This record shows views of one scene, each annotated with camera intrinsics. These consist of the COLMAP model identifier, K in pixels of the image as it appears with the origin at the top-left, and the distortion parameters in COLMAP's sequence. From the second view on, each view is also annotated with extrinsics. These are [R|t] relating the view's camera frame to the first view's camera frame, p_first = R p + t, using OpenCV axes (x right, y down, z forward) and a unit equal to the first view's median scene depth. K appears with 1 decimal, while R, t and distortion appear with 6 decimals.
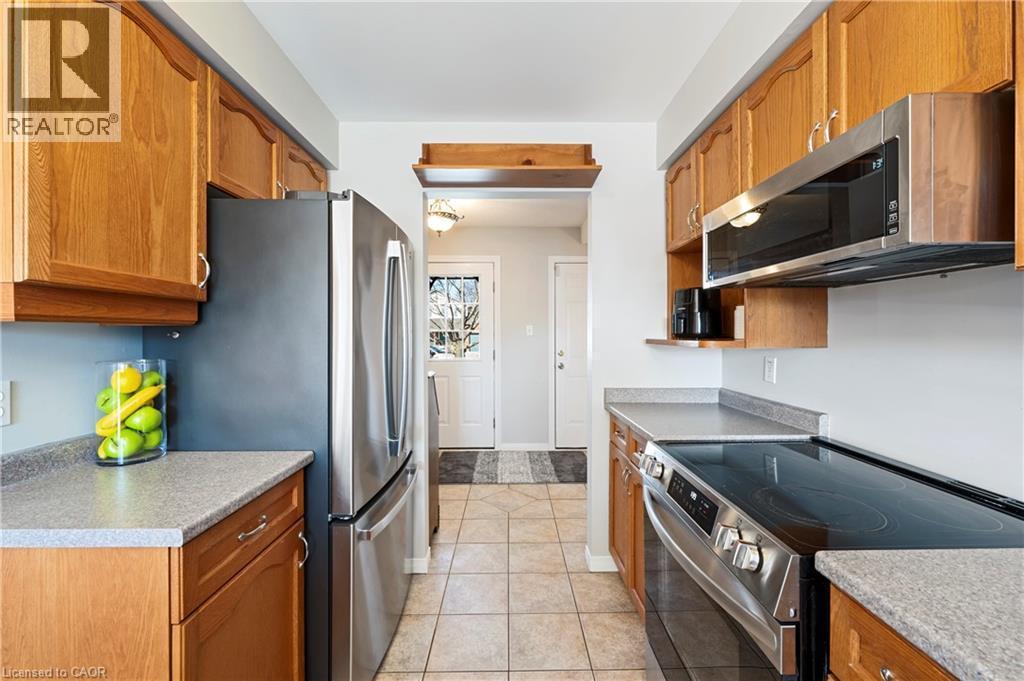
lens RADIAL K [[412.5, 0, 512.3], [0, 412.5, 336.8], [0, 0, 1]] dist [-0.001983, 0.000322]
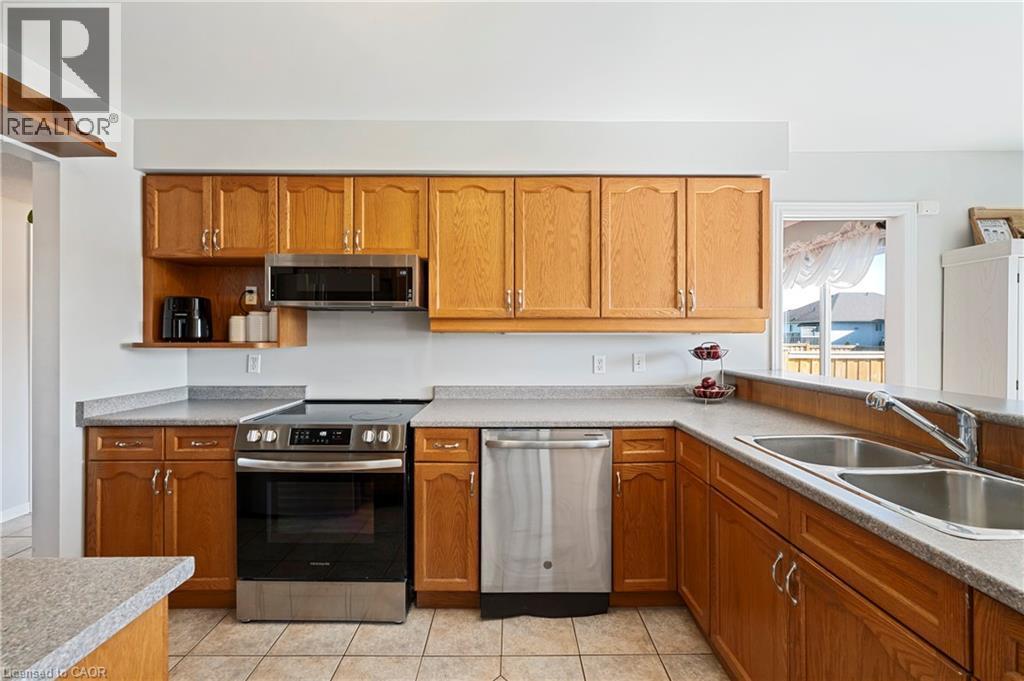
lens RADIAL K [[412.5, 0, 512.4], [0, 412.5, 338.5], [0, 0, 1]] dist [-0.001983, 0.000322]
pose [[-0.002721, 0.000719, 0.999996, -0.914894], [0.005373, 0.999985, -0.000704, 0.000741], [-0.999982, 0.005371, -0.002725, 0.165821]]
